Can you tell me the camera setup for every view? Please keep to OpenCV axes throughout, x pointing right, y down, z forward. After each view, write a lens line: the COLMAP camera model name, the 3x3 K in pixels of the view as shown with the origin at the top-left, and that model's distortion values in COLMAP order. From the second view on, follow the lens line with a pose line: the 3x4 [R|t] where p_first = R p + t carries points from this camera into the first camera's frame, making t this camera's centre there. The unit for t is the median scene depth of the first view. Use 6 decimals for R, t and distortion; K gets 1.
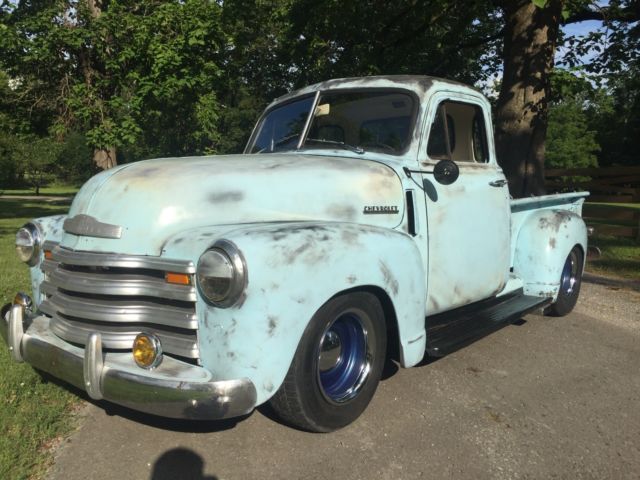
lens RADIAL K [[548.7, 0, 320.0], [0, 548.7, 240.0], [0, 0, 1]] dist [0.083233, -0.125381]
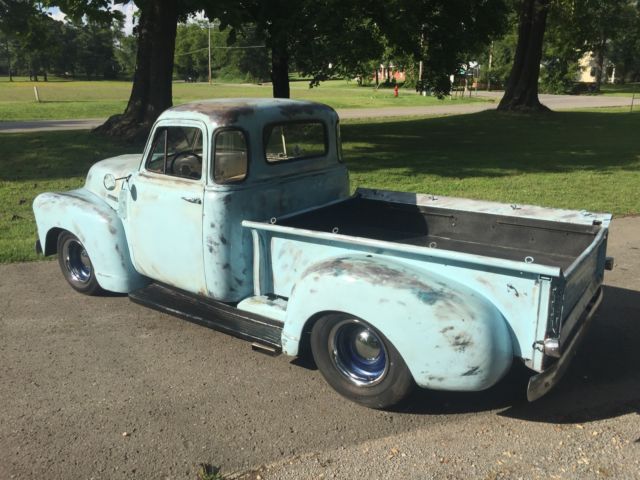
lens RADIAL K [[548.7, 0, 320.0], [0, 548.7, 240.0], [0, 0, 1]] dist [0.083233, -0.125381]
pose [[0.074386, 0.264728, -0.961450, 1.199947], [-0.094116, 0.961681, 0.257510, -0.280837], [0.992778, 0.071333, 0.096450, 0.963953]]
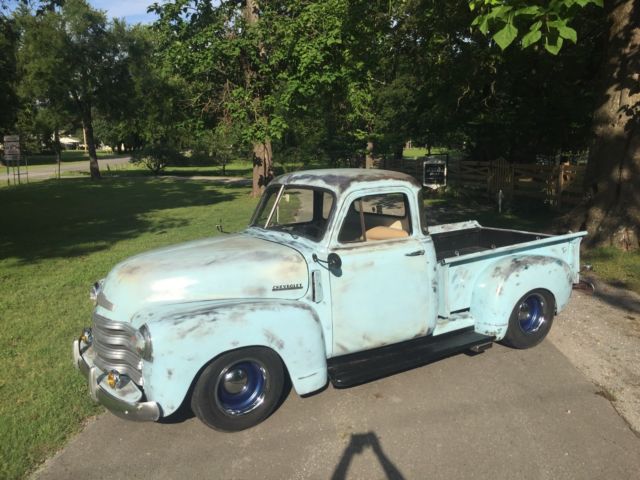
lens RADIAL K [[548.7, 0, 320.0], [0, 548.7, 240.0], [0, 0, 1]] dist [0.083233, -0.125381]
pose [[0.949901, 0.019943, -0.311914, 0.425348], [0.000016, 0.997959, 0.063854, -0.179891], [0.312551, -0.060660, 0.947962, -0.239260]]
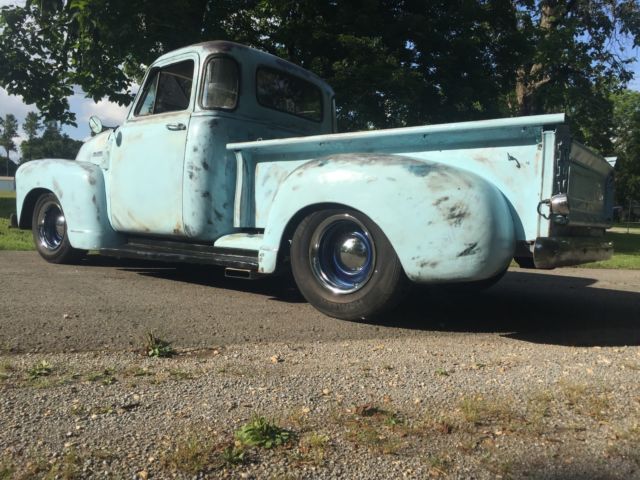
lens RADIAL K [[548.7, 0, 320.0], [0, 548.7, 240.0], [0, 0, 1]] dist [0.083233, -0.125381]
pose [[0.066238, 0.040599, -0.996978, 1.184910], [-0.142858, 0.989264, 0.030794, 0.034519], [0.987524, 0.140386, 0.071326, 1.024947]]
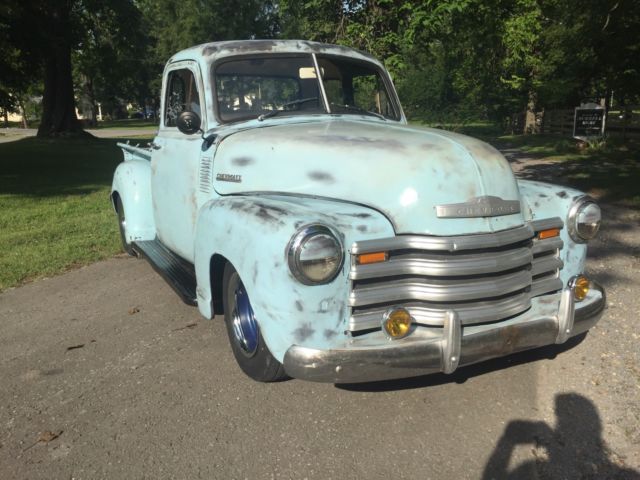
lens RADIAL K [[548.7, 0, 320.0], [0, 548.7, 240.0], [0, 0, 1]] dist [0.083233, -0.125381]
pose [[0.805215, 0.105614, -0.583502, 0.709823], [-0.034138, 0.990635, 0.132197, -0.086827], [0.592000, -0.086527, 0.801280, 0.502920]]
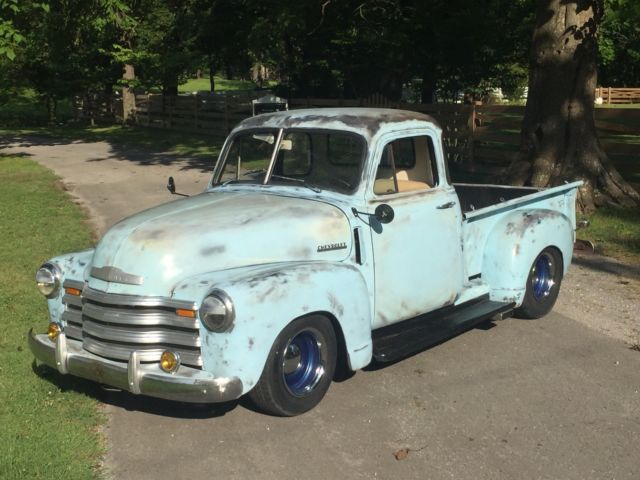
lens RADIAL K [[971.9, 0, 320.0], [0, 971.9, 240.0], [0, 0, 1]] dist [0.063380, 0.049097]
pose [[0.999546, -0.028638, 0.009342, 0.041302], [0.027919, 0.997179, 0.069681, -0.147707], [-0.011311, -0.069389, 0.997526, -0.792004]]
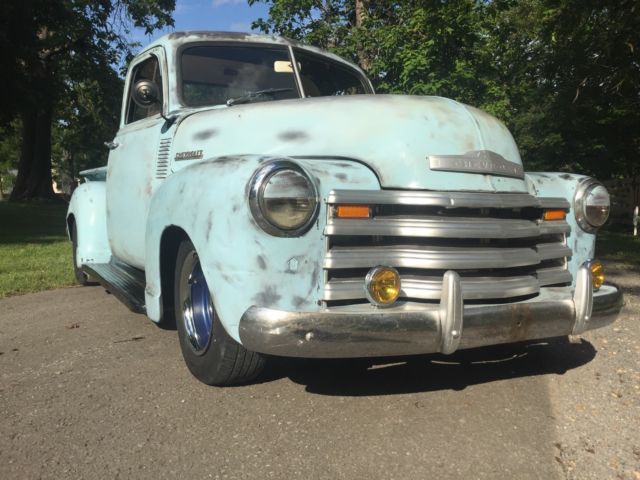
lens RADIAL K [[548.7, 0, 320.0], [0, 548.7, 240.0], [0, 0, 1]] dist [0.083233, -0.125381]
pose [[0.827487, 0.033821, -0.560465, 0.666810], [-0.053506, 0.998391, -0.018751, 0.028832], [0.558929, 0.045505, 0.827966, 0.580127]]
